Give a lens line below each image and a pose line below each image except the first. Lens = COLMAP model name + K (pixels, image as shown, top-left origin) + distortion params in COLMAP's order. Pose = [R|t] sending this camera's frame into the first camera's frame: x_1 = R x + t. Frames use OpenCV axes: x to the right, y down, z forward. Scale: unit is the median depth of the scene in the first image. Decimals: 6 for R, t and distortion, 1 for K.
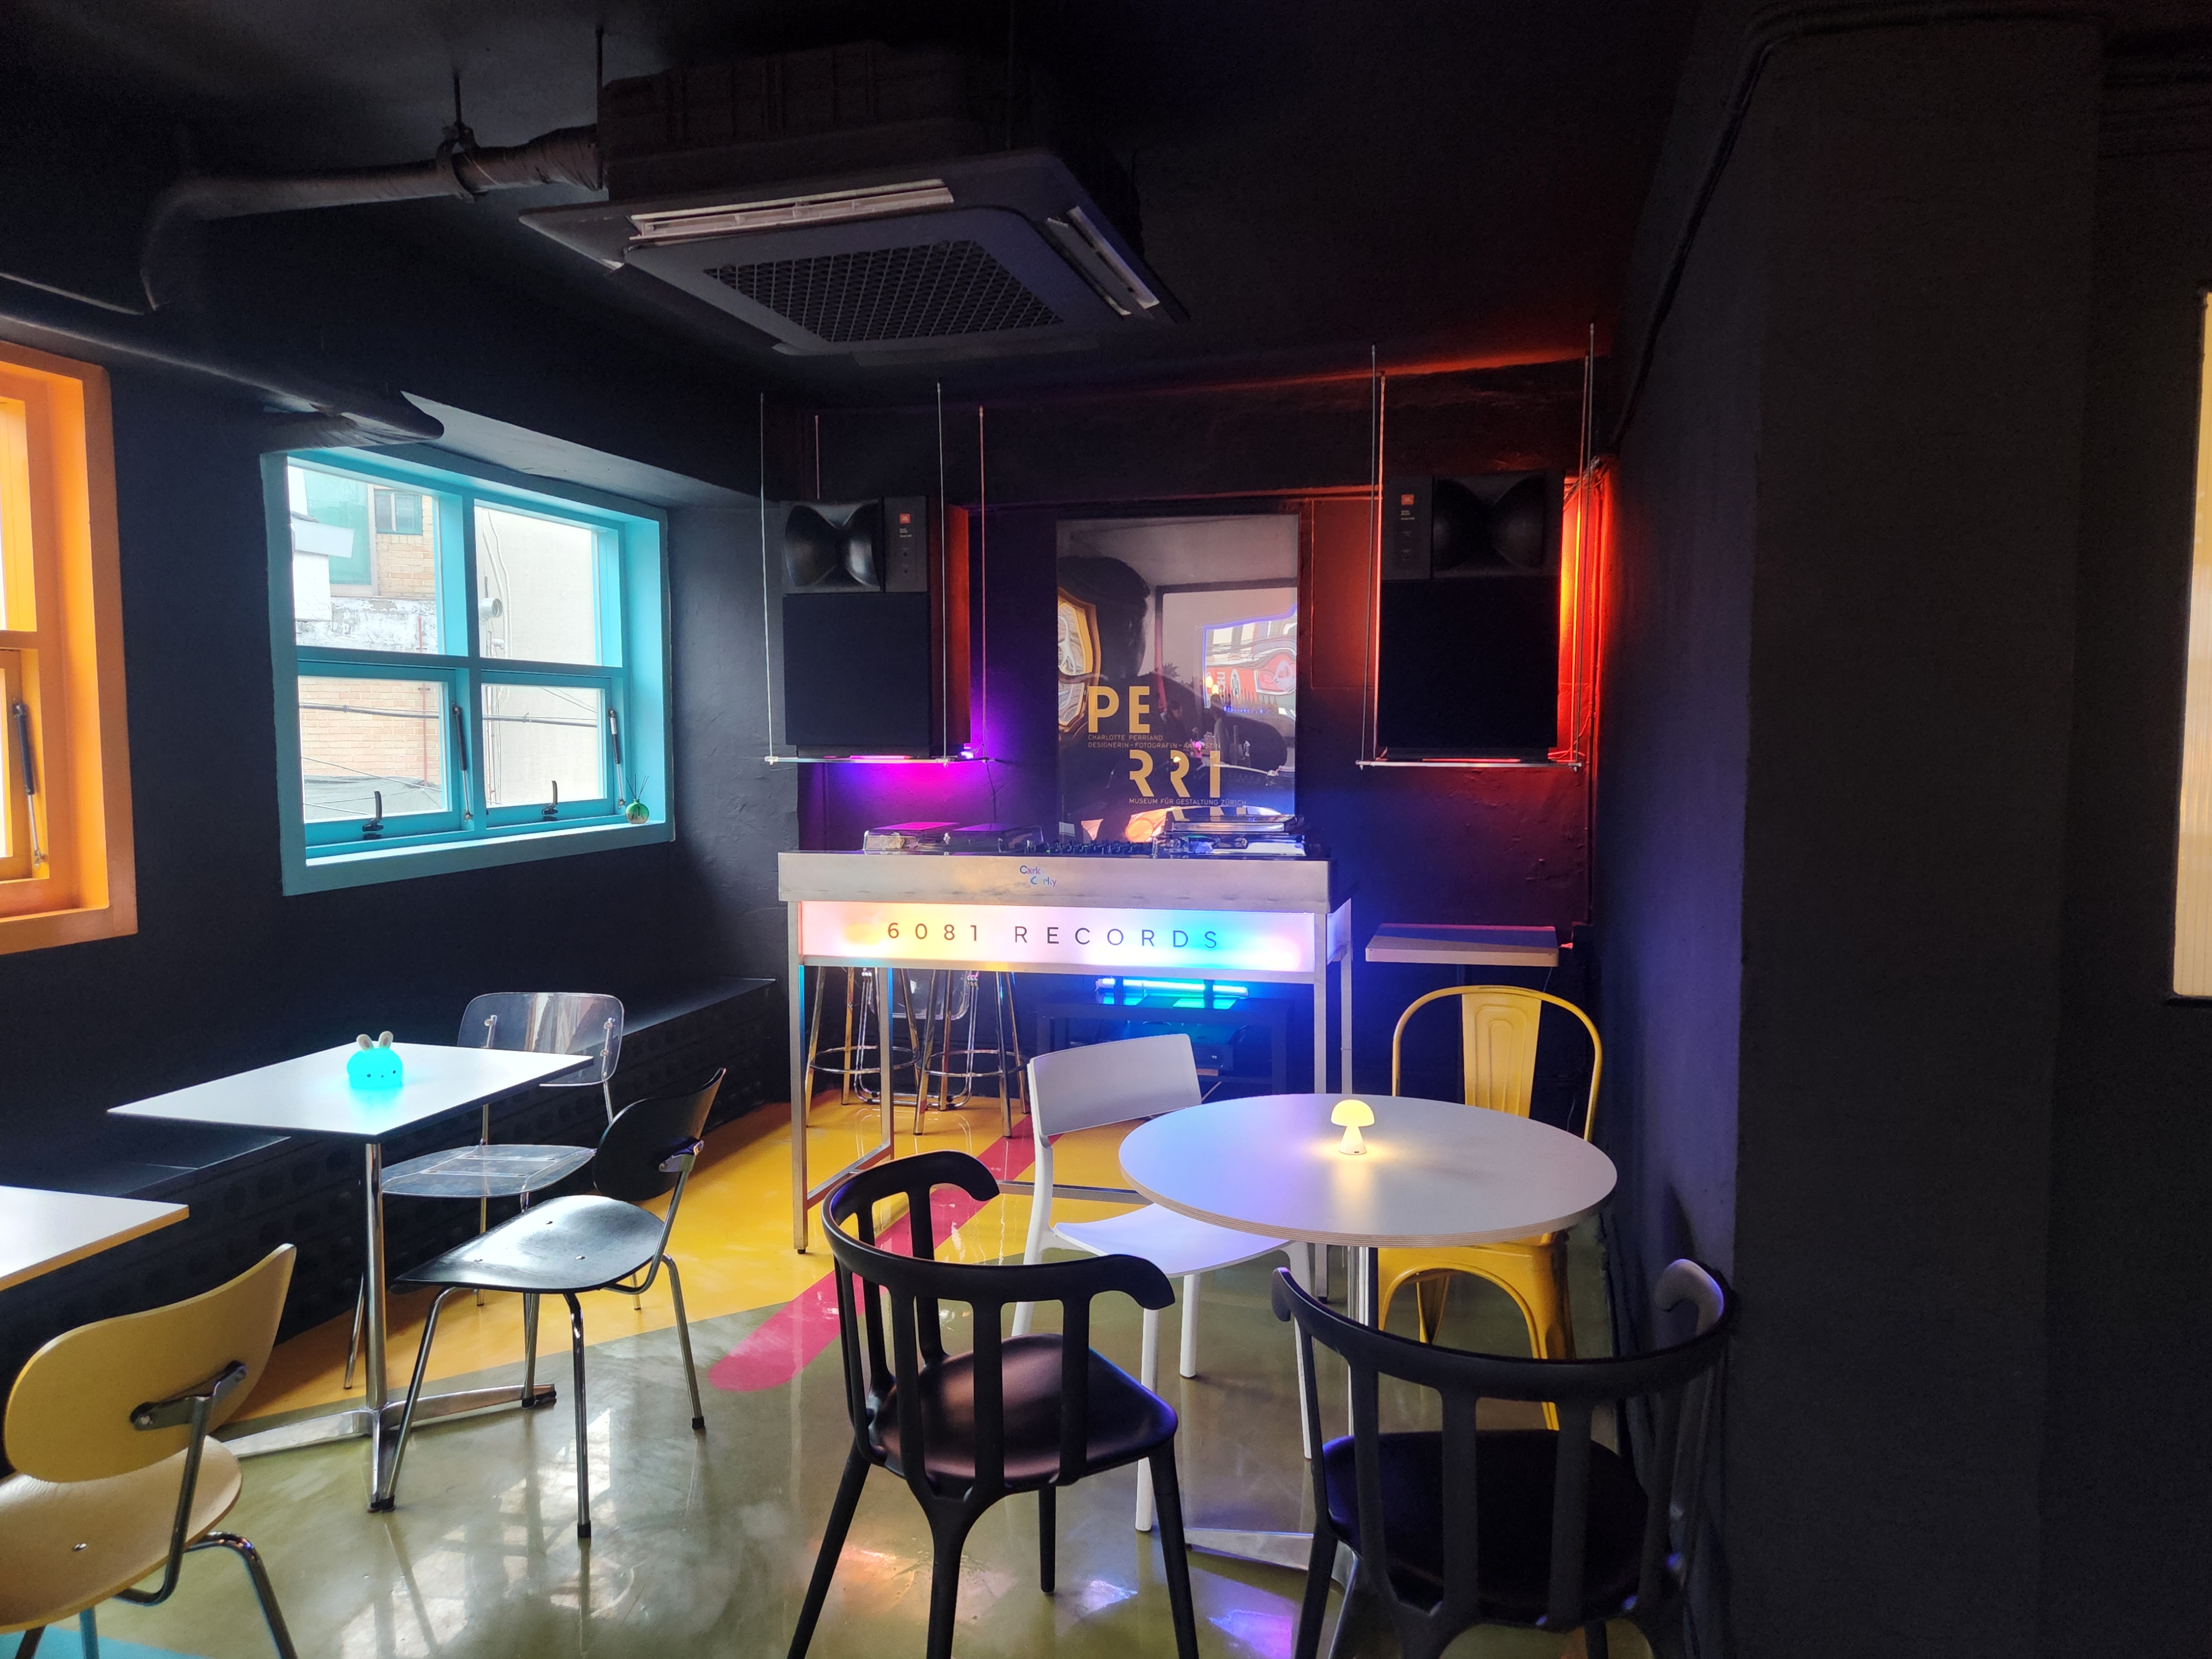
lens RADIAL K [[1459.1, 0, 1106.0], [0, 1459.1, 829.5], [0, 0, 1]] dist [0.105300, -0.092303]
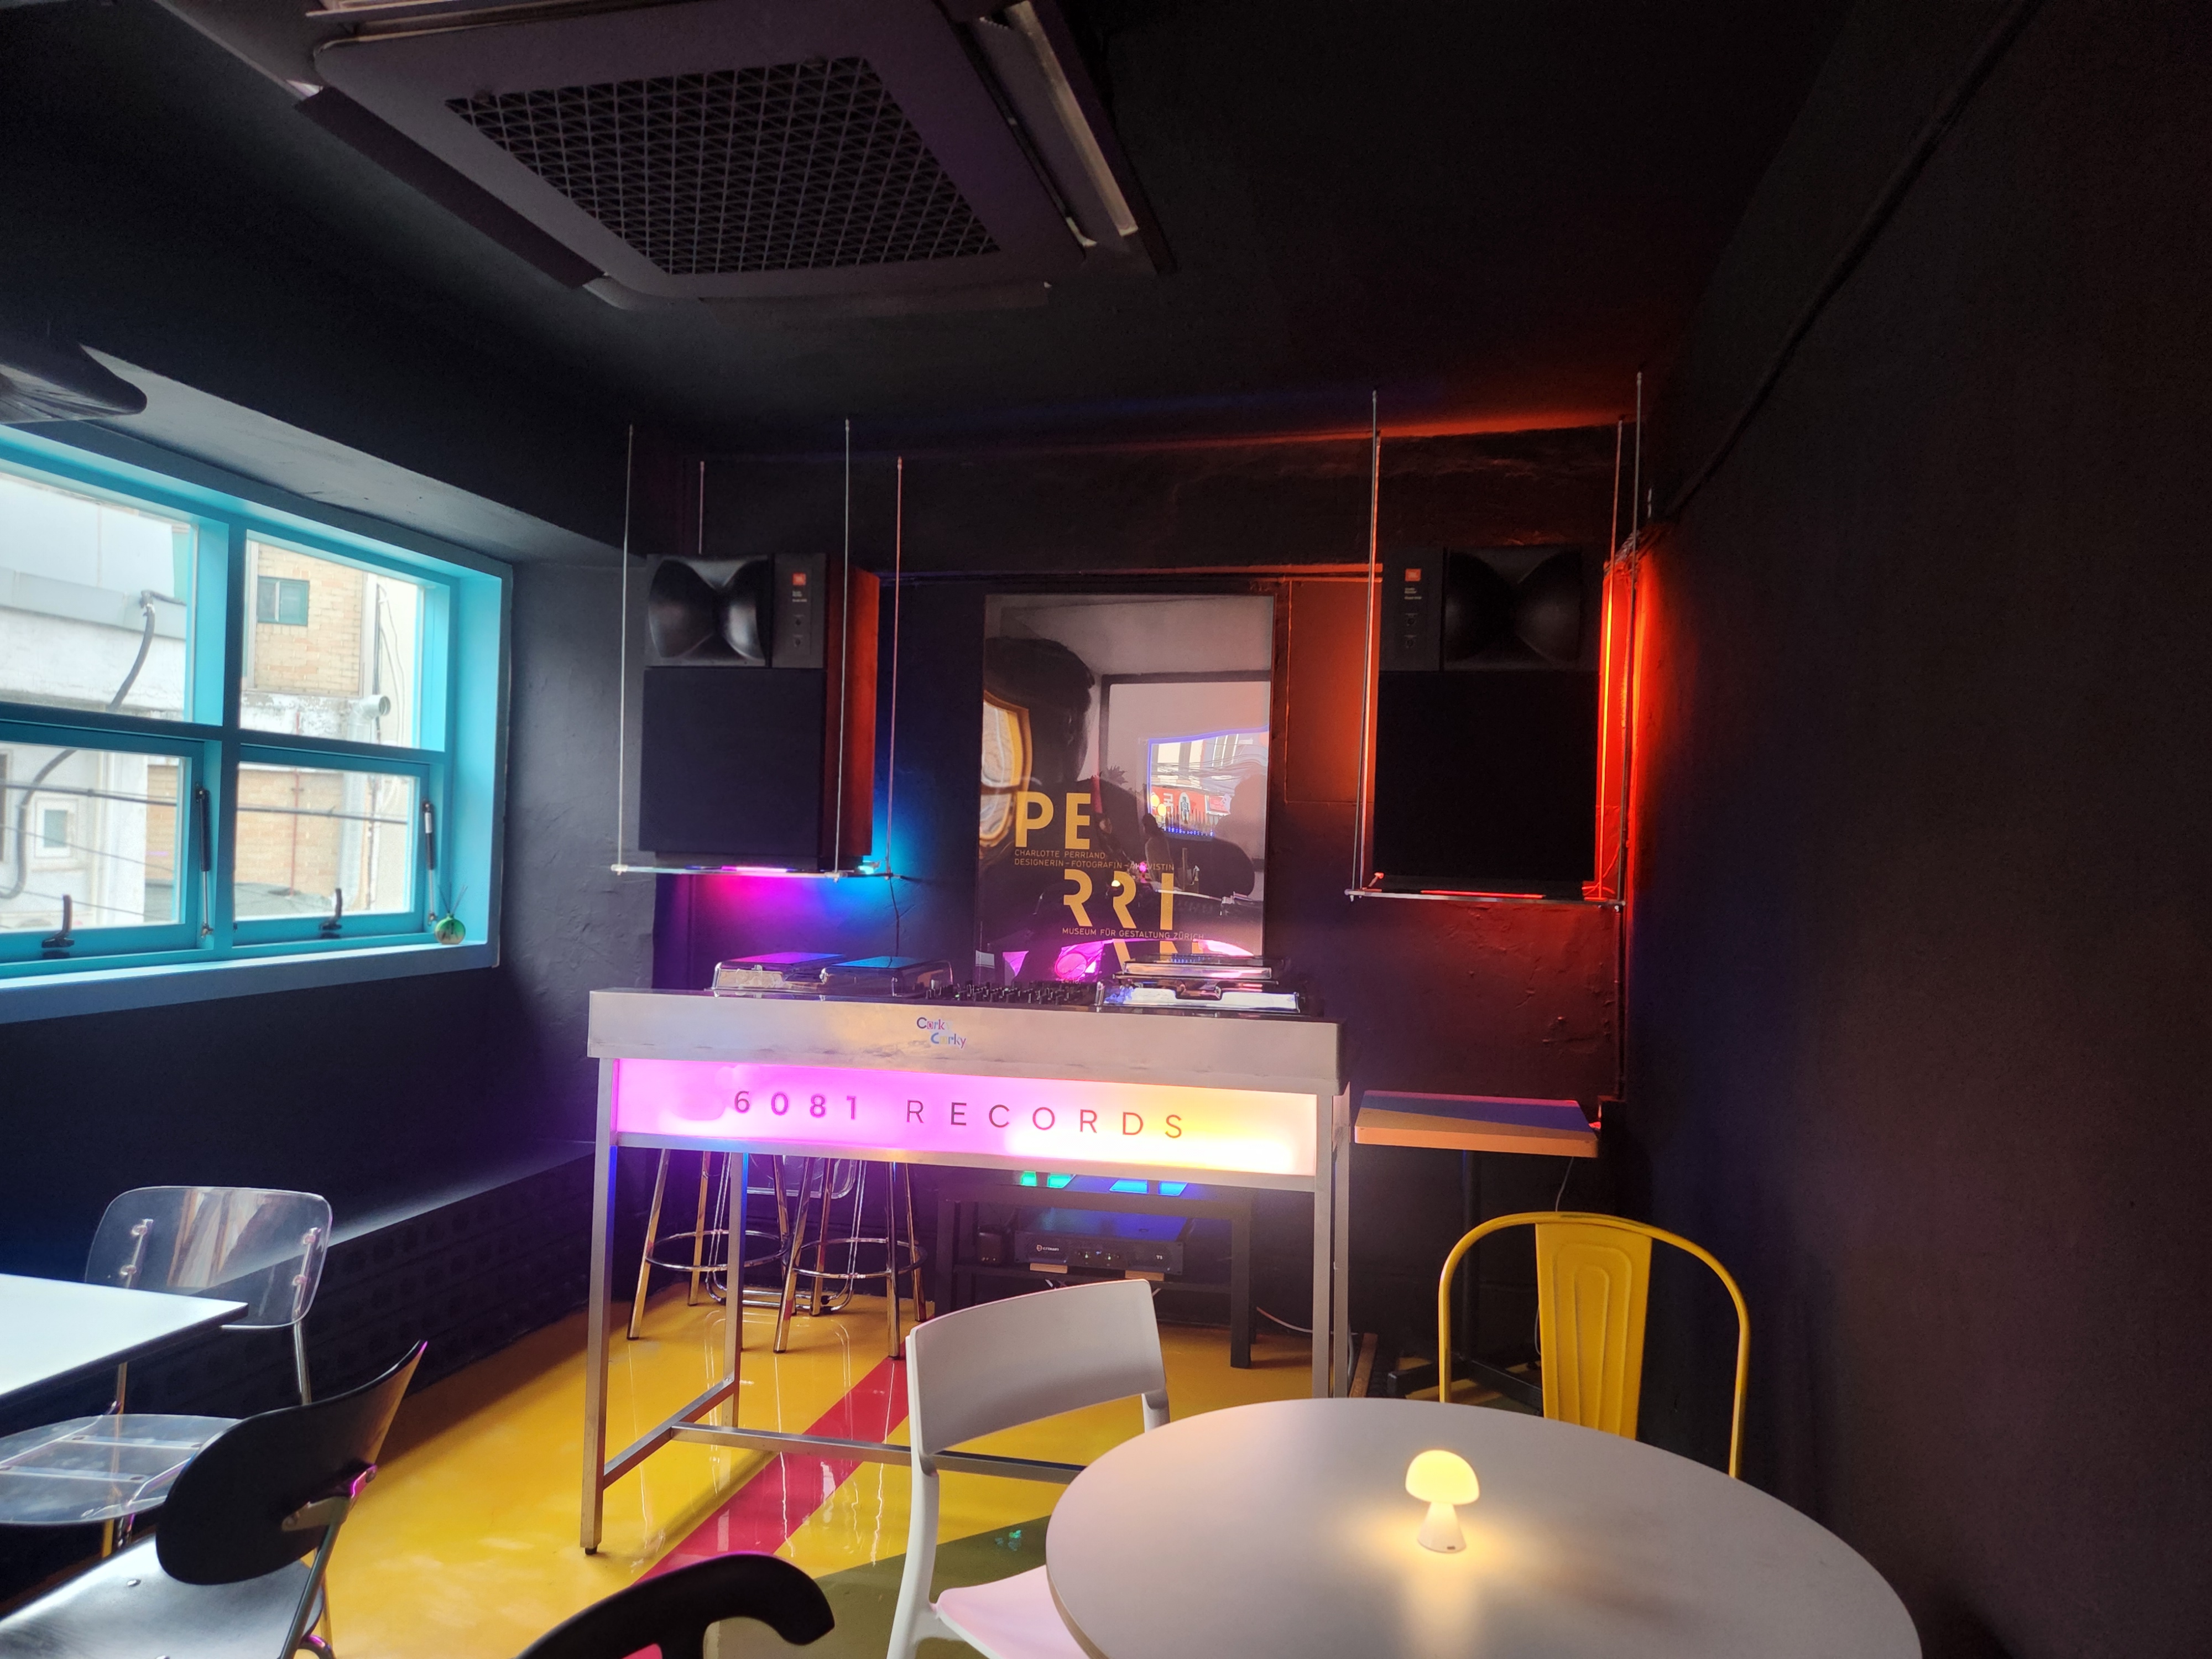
lens RADIAL K [[1459.1, 0, 1106.0], [0, 1459.1, 829.5], [0, 0, 1]] dist [0.105300, -0.092303]
pose [[0.998202, 0.031499, 0.051003, -0.003378], [-0.026947, 0.995790, -0.087610, -0.005400], [-0.053548, 0.086078, 0.994848, 0.182902]]
